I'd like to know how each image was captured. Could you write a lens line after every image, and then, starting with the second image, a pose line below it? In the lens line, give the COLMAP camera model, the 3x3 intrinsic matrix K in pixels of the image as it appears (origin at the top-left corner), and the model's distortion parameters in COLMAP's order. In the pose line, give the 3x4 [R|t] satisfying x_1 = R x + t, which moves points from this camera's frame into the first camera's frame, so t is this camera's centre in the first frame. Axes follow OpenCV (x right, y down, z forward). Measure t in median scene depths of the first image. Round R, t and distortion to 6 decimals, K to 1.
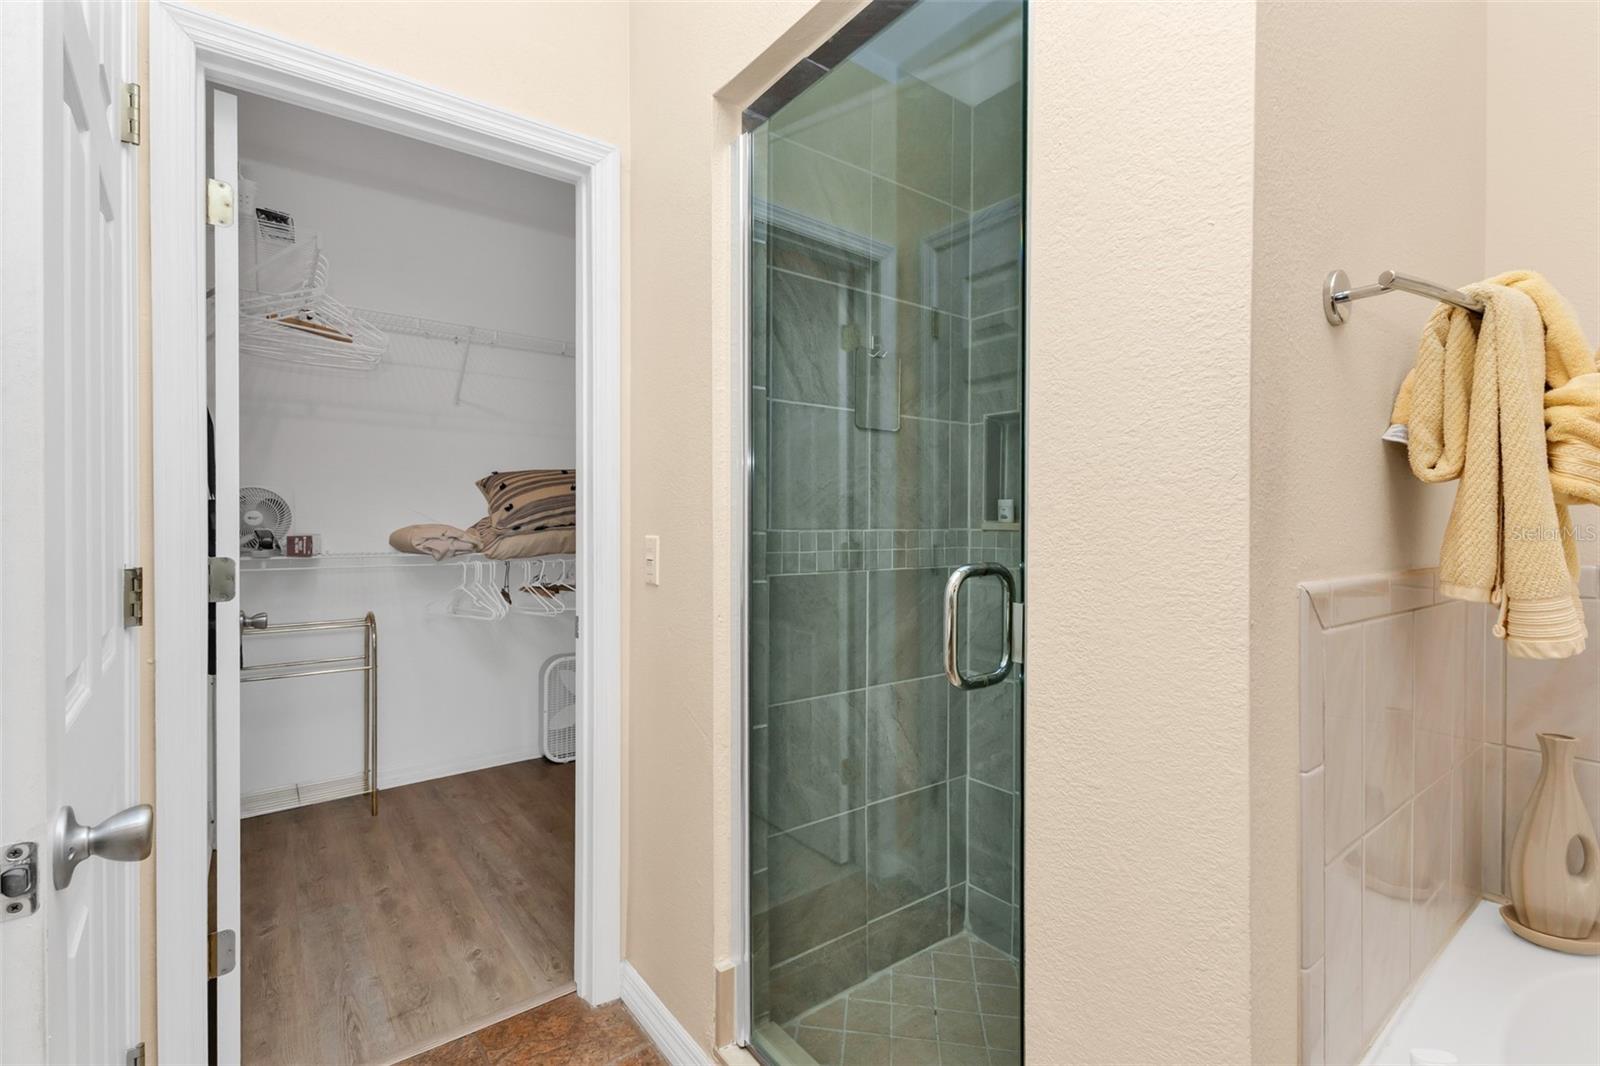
lens RADIAL K [[707.5, 0, 804.6], [0, 707.5, 523.1], [0, 0, 1]] dist [0.008323, 0.000048]
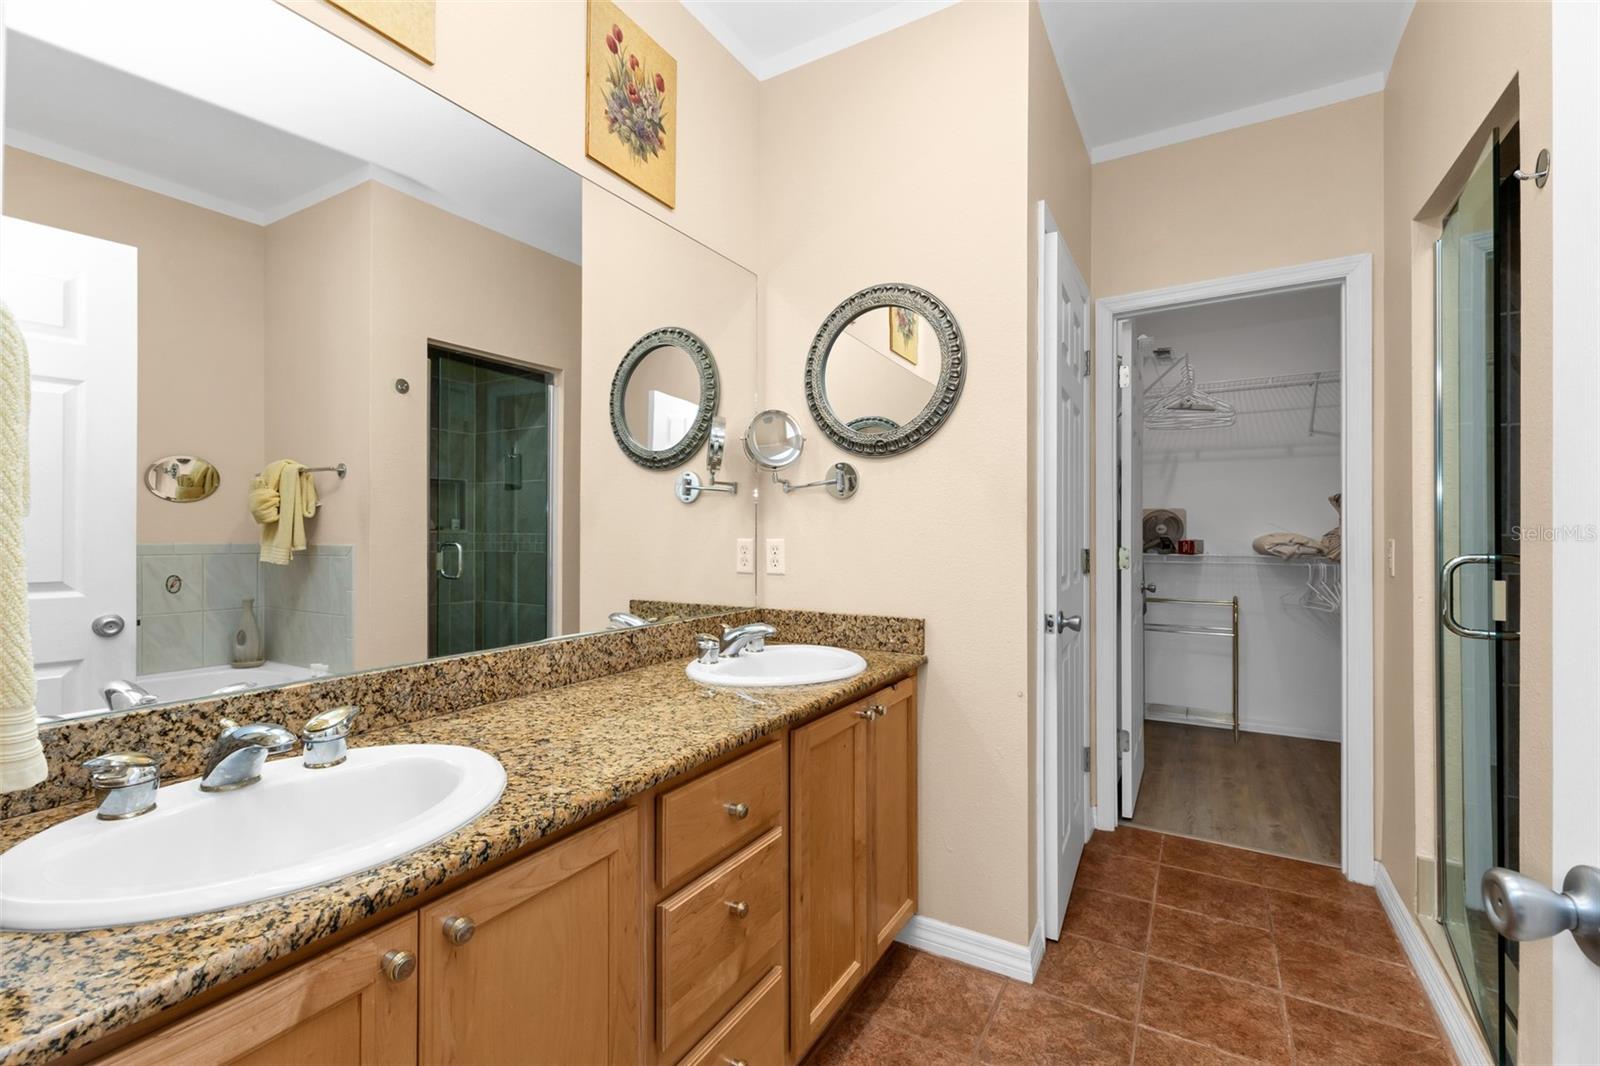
lens RADIAL K [[704.3, 0, 782.0], [0, 704.3, 534.5], [0, 0, 1]] dist [0.002878, -0.000181]
pose [[0.357121, 0.000668, -0.934058, 0.474667], [-0.000235, 1.000000, 0.000625, 0.004713], [0.934058, -0.000004, 0.357121, -0.420451]]
